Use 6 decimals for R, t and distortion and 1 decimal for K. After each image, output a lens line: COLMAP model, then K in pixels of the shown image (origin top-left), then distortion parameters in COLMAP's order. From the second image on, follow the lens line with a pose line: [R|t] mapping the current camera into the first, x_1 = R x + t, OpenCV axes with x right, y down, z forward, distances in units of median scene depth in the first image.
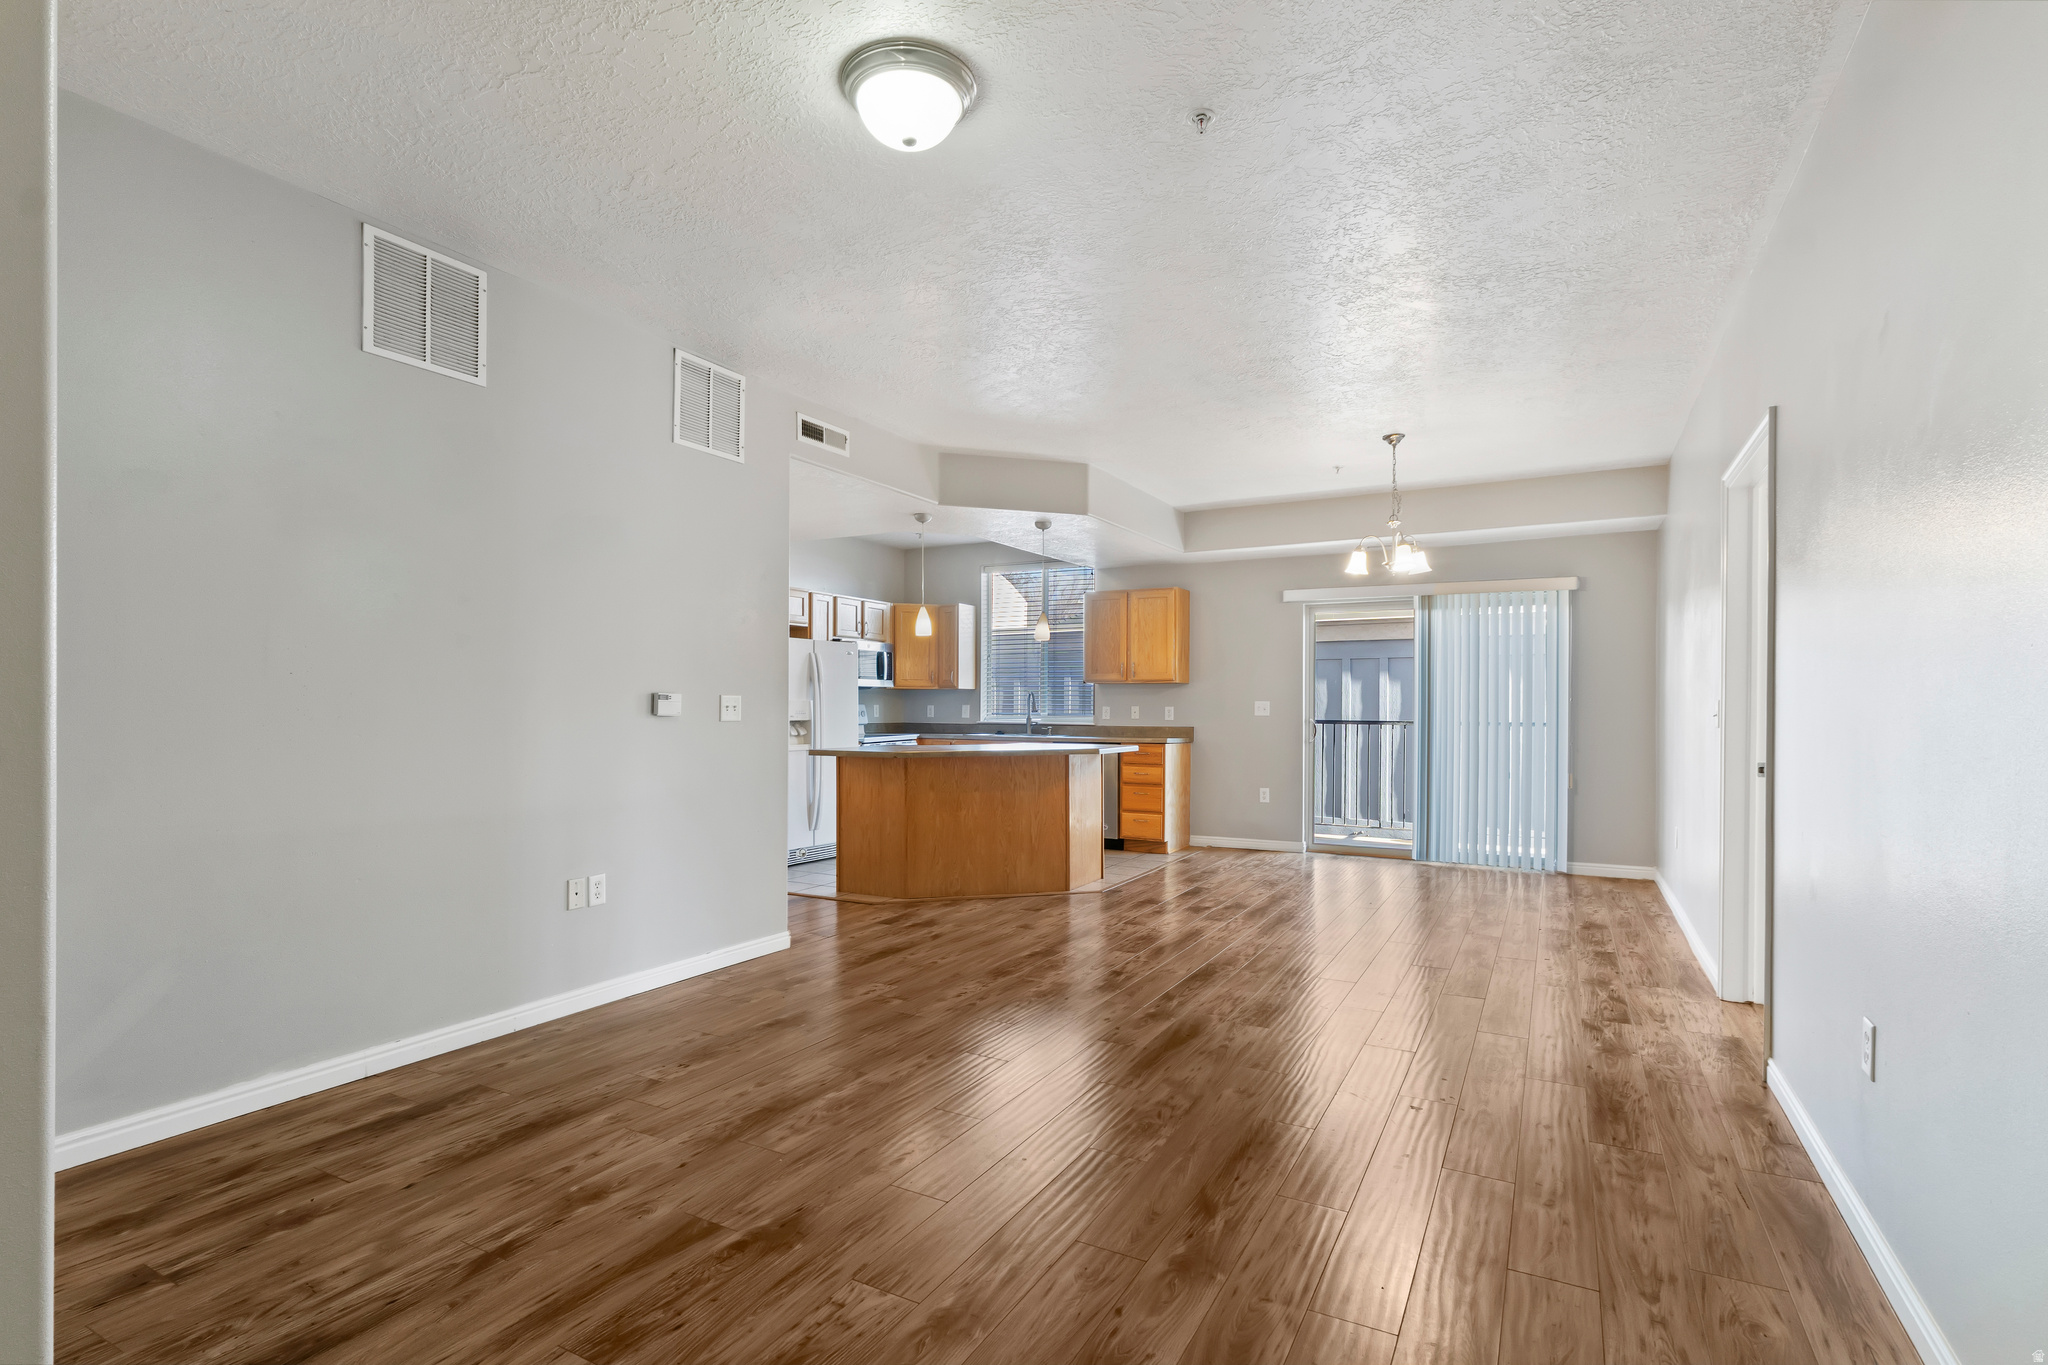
lens RADIAL K [[939.2, 0, 1017.7], [0, 939.2, 703.6], [0, 0, 1]] dist [-0.000957, 0.000181]
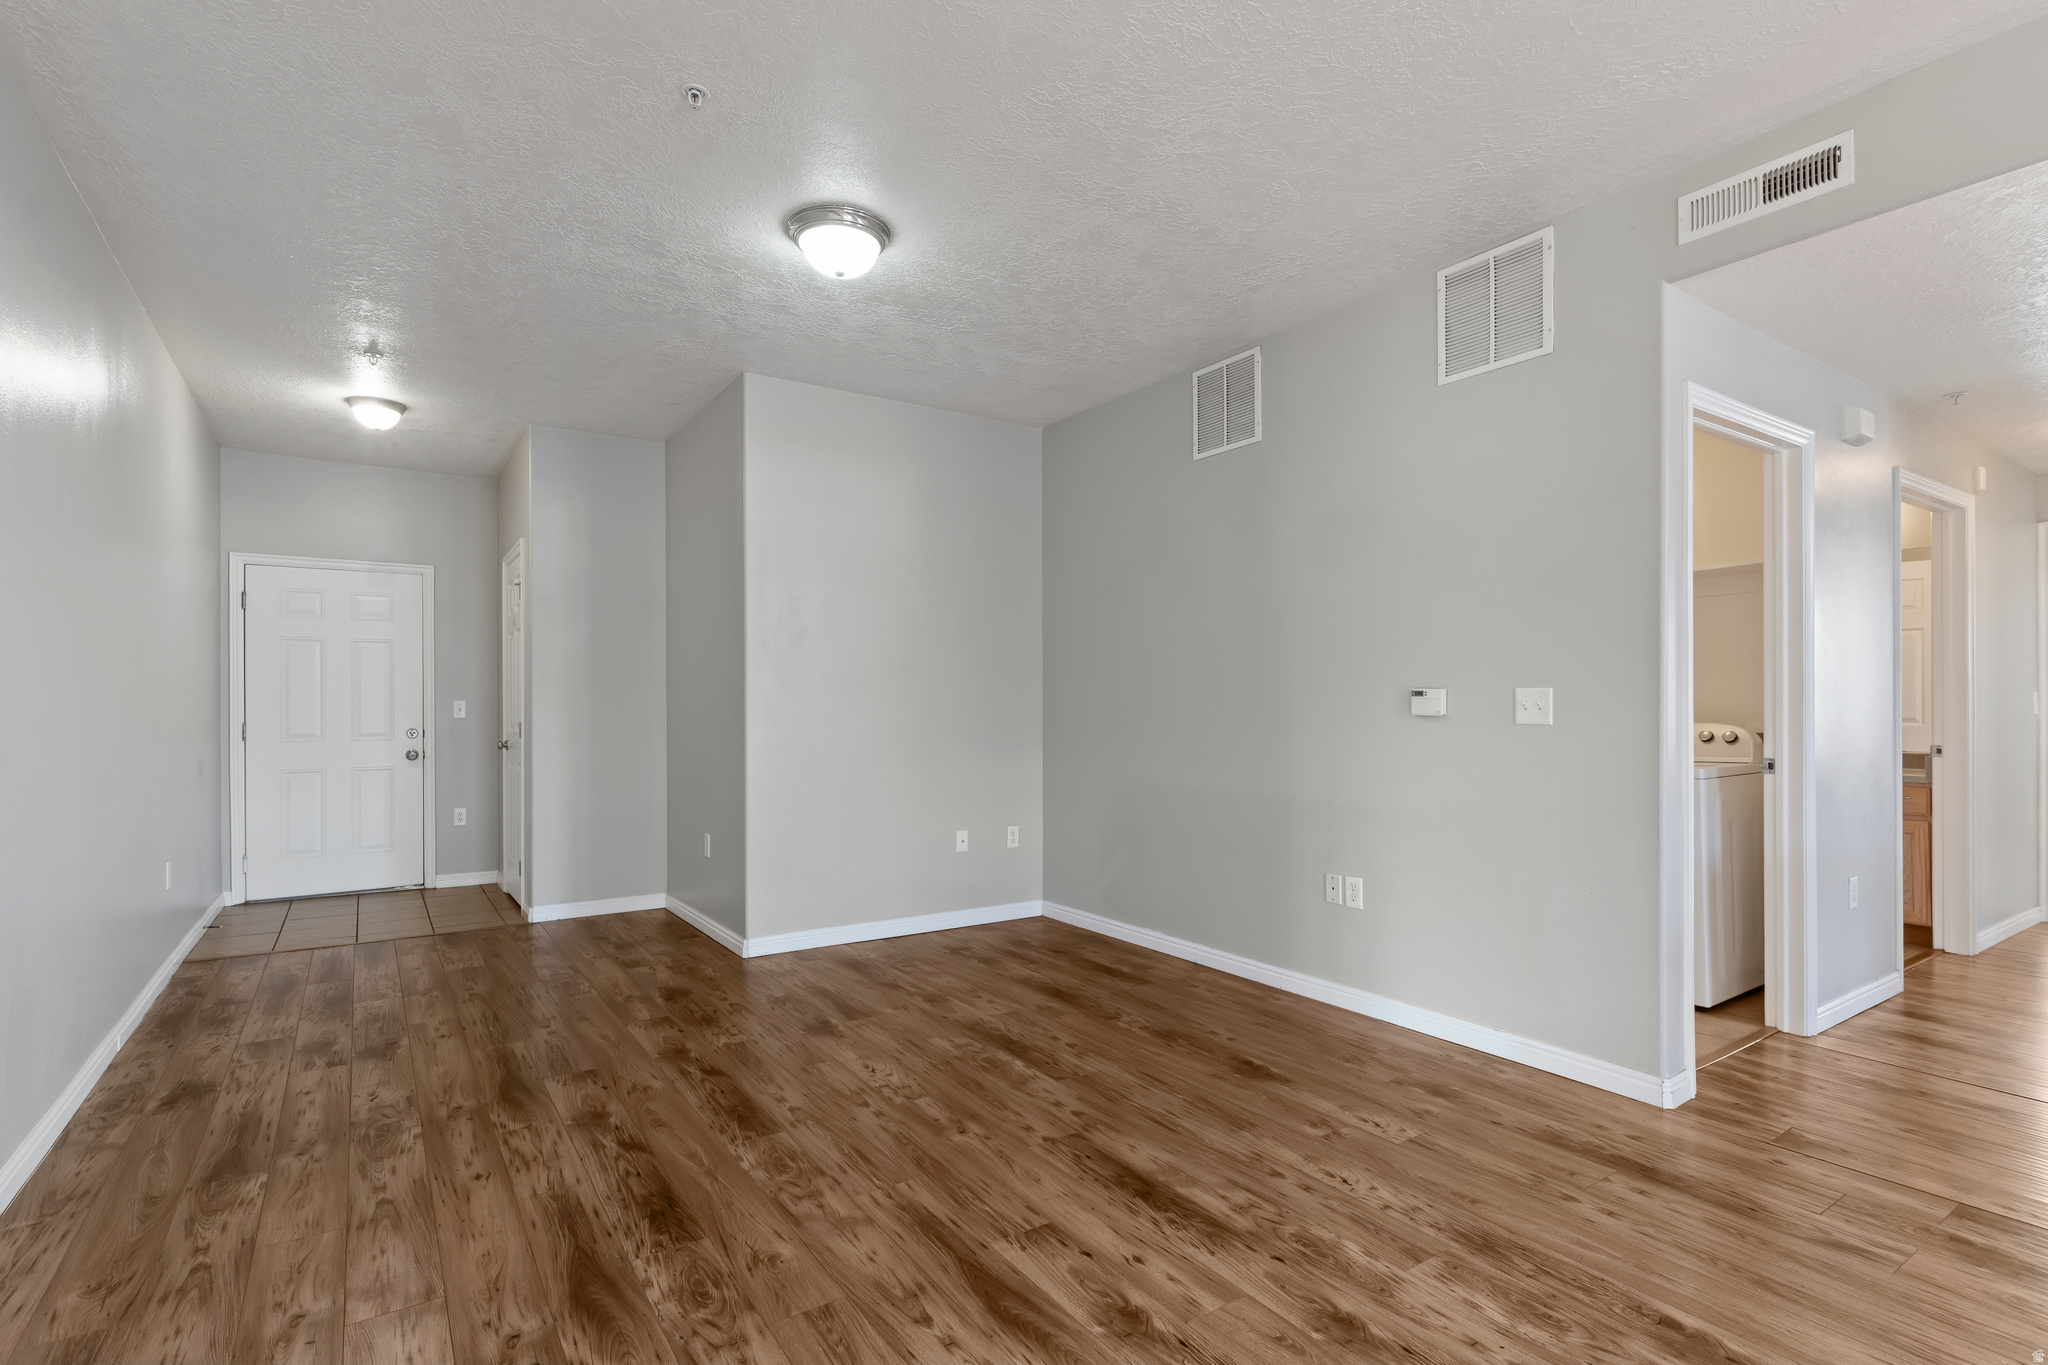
lens RADIAL K [[983.6, 0, 1023.6], [0, 983.6, 696.8], [0, 0, 1]] dist [0.002473, 0.000341]
pose [[-0.437815, -0.009802, -0.899012, 0.343195], [0.005469, 0.999893, -0.013565, 0.003869], [0.899048, -0.010855, -0.437714, 0.626835]]
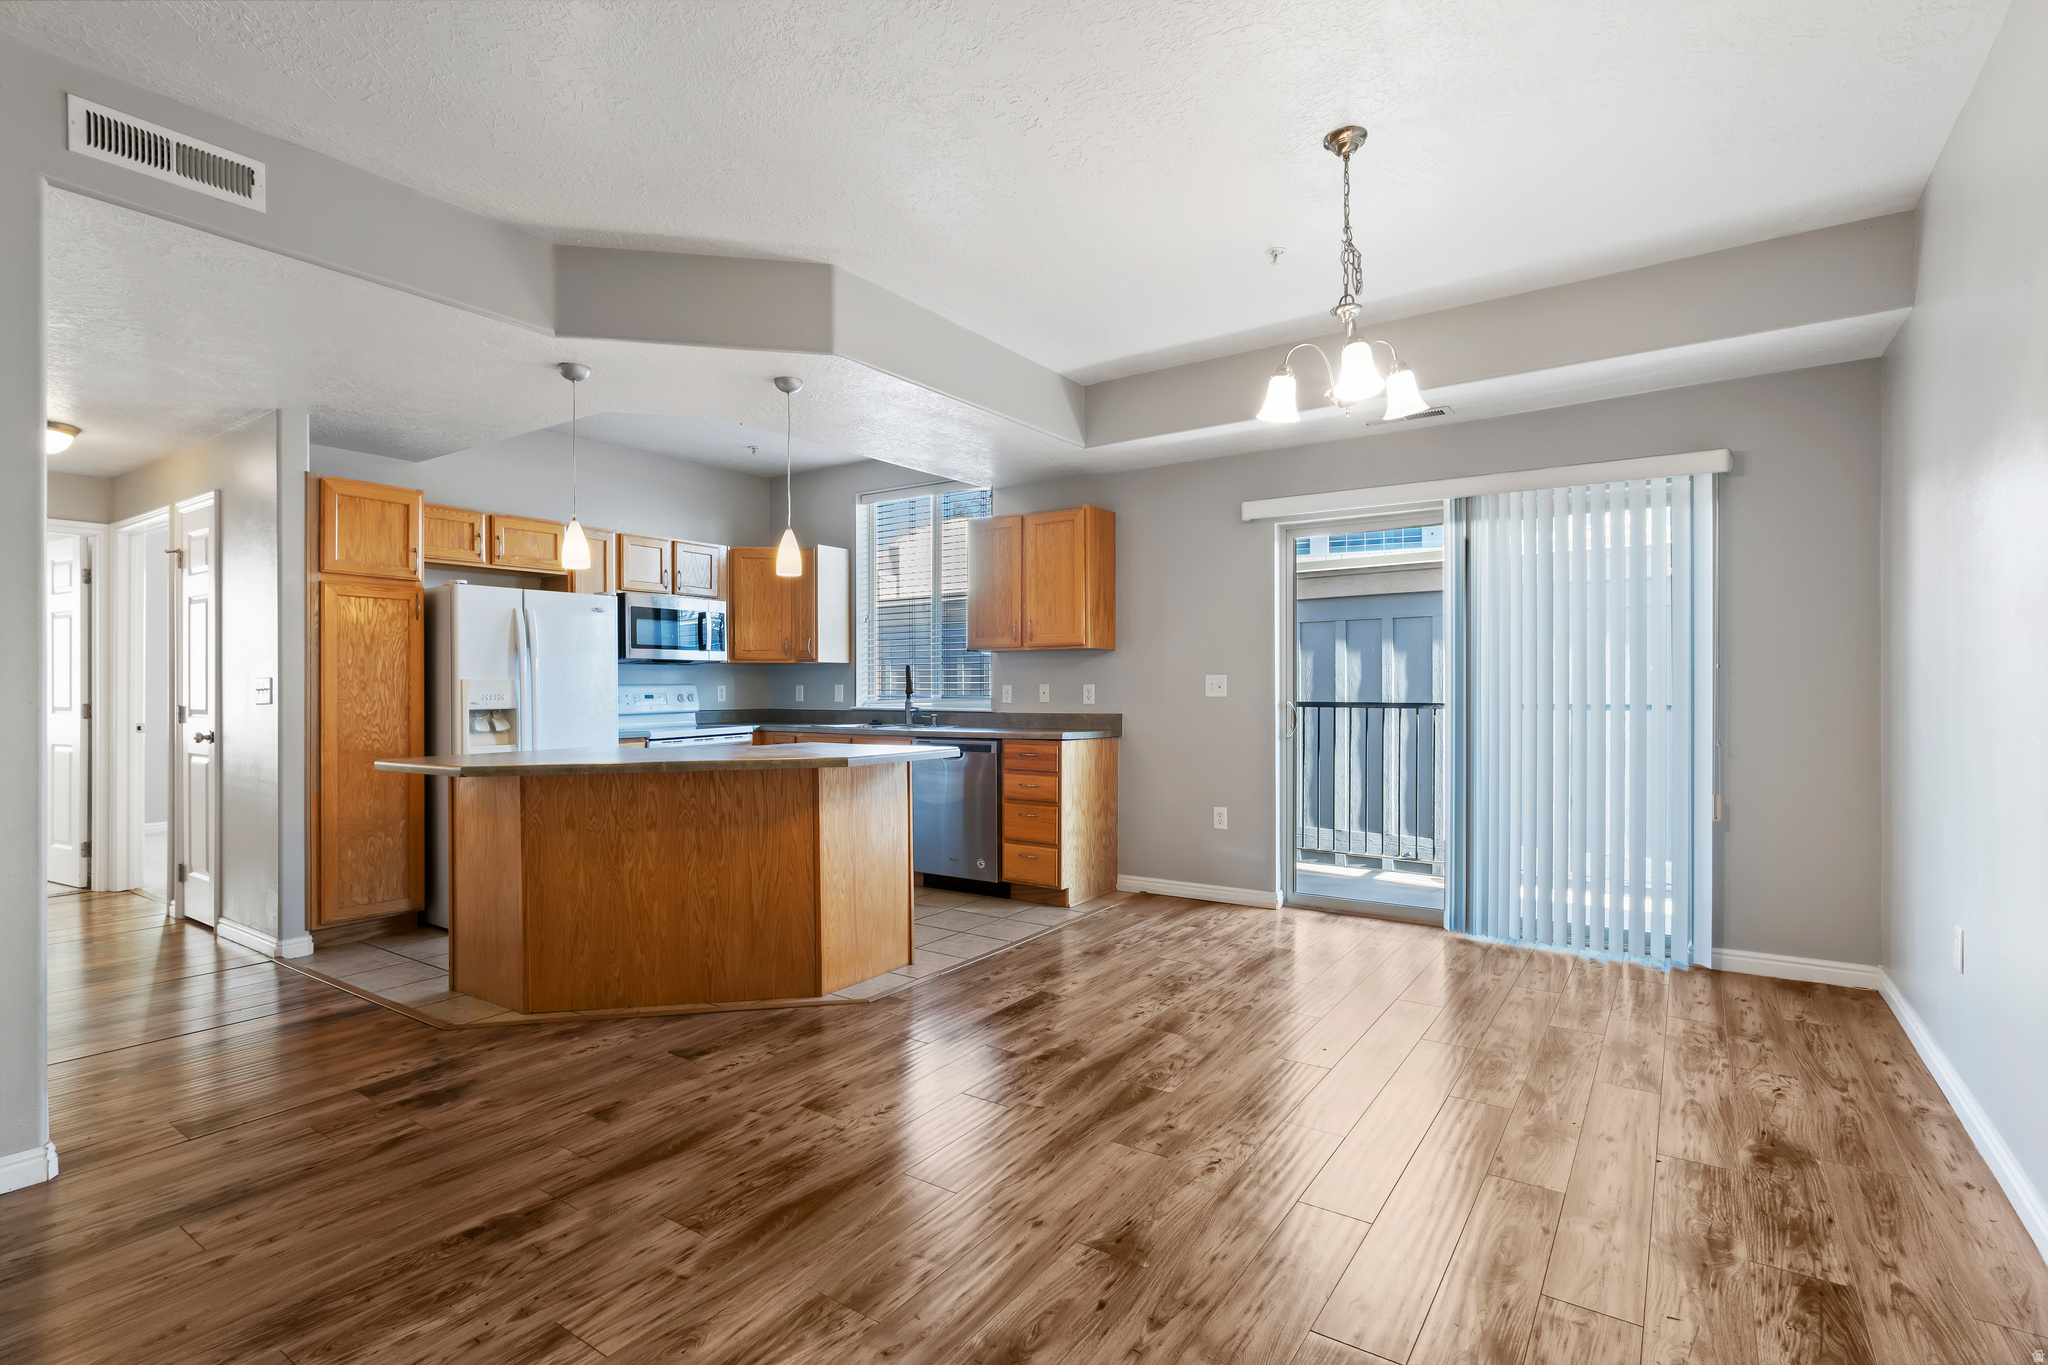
lens RADIAL K [[958.4, 0, 1018.1], [0, 958.4, 687.1], [0, 0, 1]] dist [0.001311, -0.000377]
pose [[0.996109, -0.007135, -0.087844, 0.213401], [0.007430, 0.999968, 0.003039, 0.003158], [0.087820, -0.003680, 0.996130, 0.375732]]
